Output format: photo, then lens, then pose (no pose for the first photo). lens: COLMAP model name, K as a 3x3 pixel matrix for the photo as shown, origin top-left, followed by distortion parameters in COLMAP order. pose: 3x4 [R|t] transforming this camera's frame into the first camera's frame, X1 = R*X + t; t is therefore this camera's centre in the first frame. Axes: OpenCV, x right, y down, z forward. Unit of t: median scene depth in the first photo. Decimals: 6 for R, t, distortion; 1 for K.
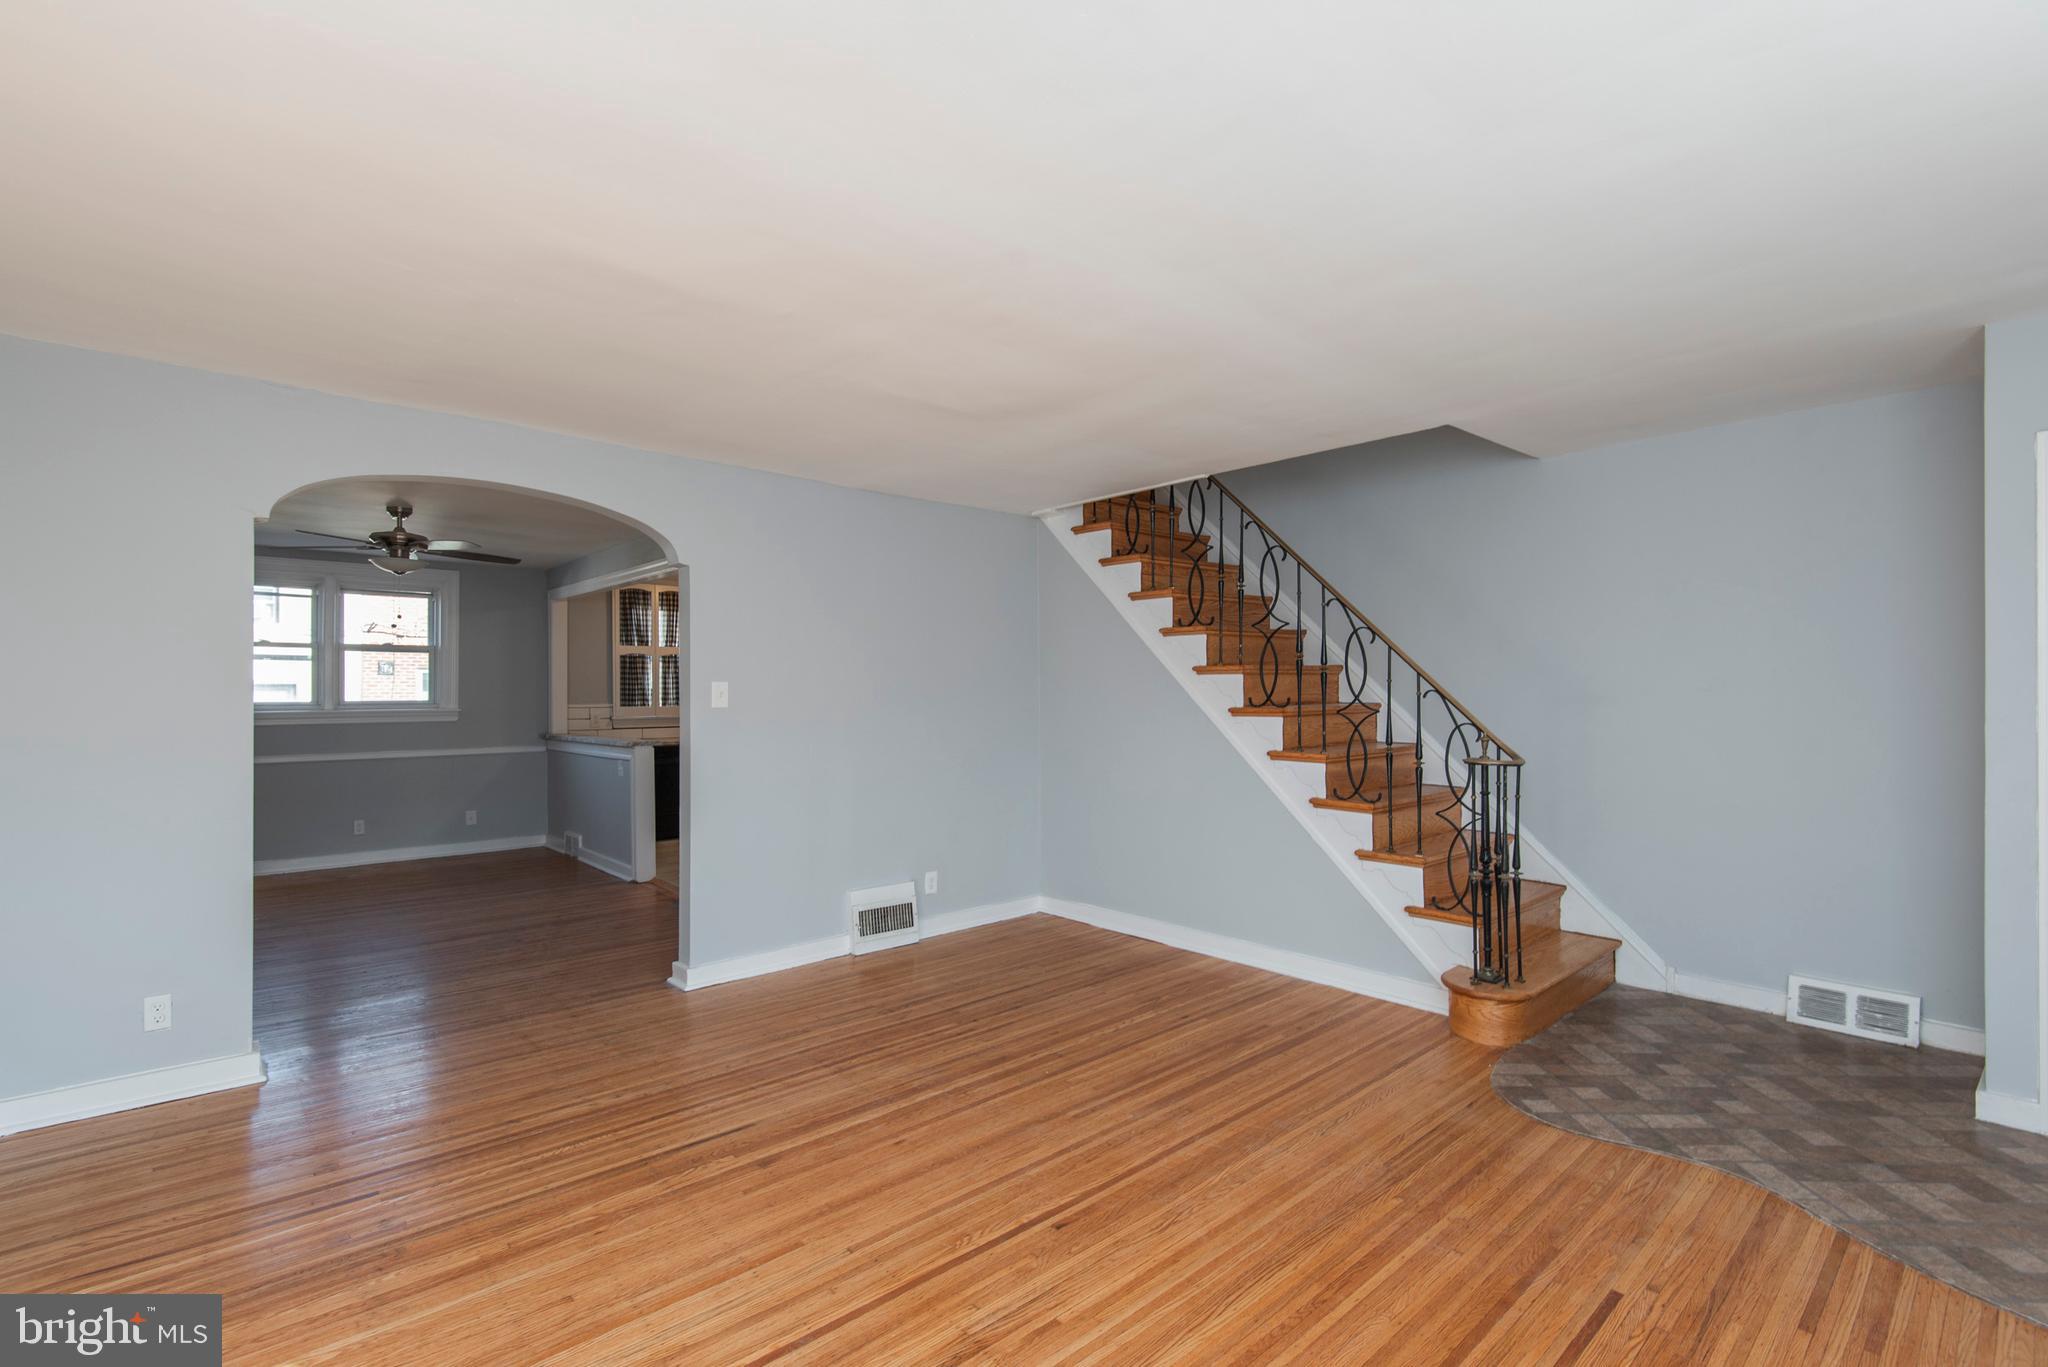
lens RADIAL K [[936.0, 0, 1024.0], [0, 936.0, 683.5], [0, 0, 1]] dist [0.037033, -0.020943]
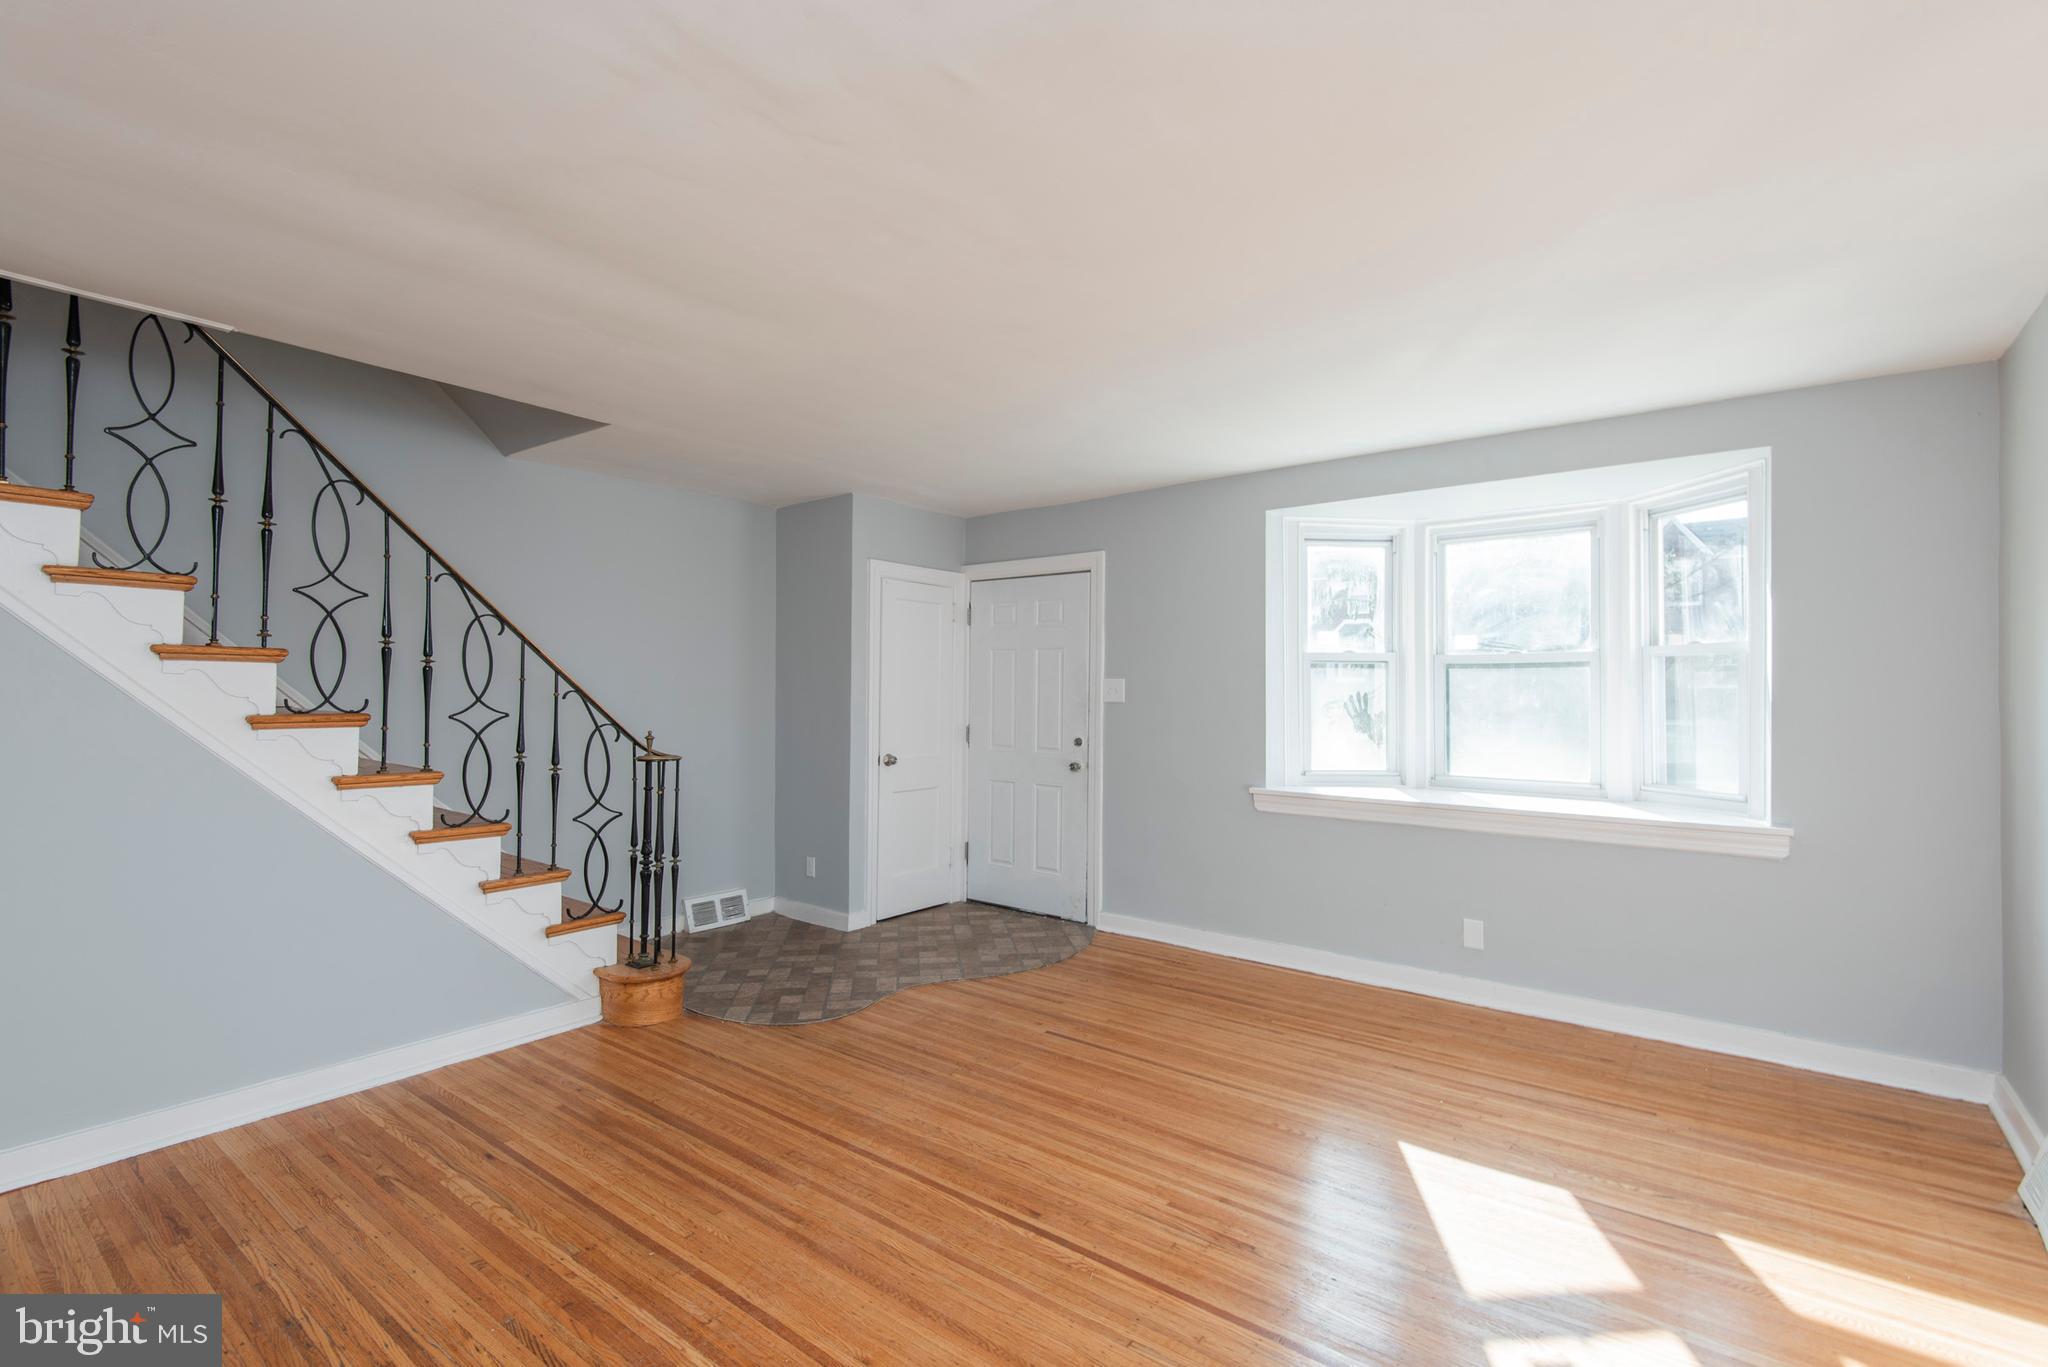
lens RADIAL K [[944.0, 0, 1026.2], [0, 944.0, 693.3], [0, 0, 1]] dist [0.040851, -0.022340]
pose [[-0.181278, -0.000572, 0.983432, -0.632012], [-0.012770, 0.999917, -0.001772, 0.006108], [-0.983349, -0.012880, -0.181270, 0.776403]]
